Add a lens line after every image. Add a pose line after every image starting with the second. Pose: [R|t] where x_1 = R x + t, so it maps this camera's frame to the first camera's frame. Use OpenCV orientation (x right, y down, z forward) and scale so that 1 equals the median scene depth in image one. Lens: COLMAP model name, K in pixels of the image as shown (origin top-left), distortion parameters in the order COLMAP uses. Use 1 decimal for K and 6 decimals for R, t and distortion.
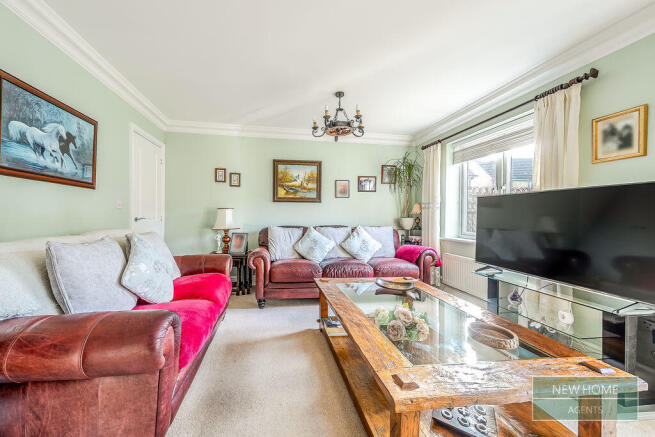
lens RADIAL K [[236.4, 0, 327.5], [0, 236.4, 218.5], [0, 0, 1]] dist [0.000506, -0.000054]
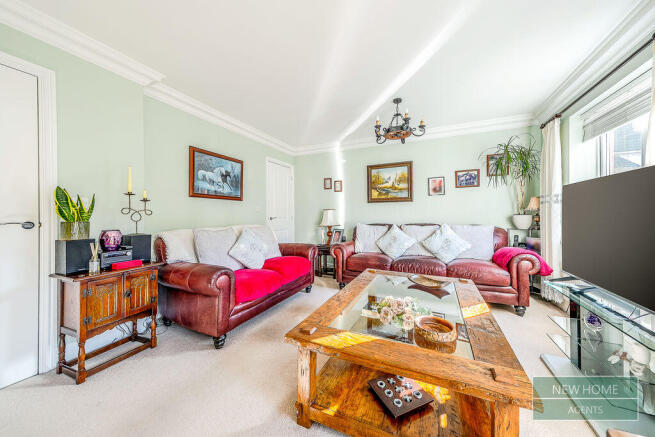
lens RADIAL K [[220.6, 0, 327.5], [0, 220.6, 218.5], [0, 0, 1]] dist [-0.000343, -0.000018]
pose [[0.848224, -0.005896, -0.529604, 0.215376], [0.008365, 0.999962, 0.002266, 0.002365], [0.529571, -0.006352, 0.848242, -0.011732]]
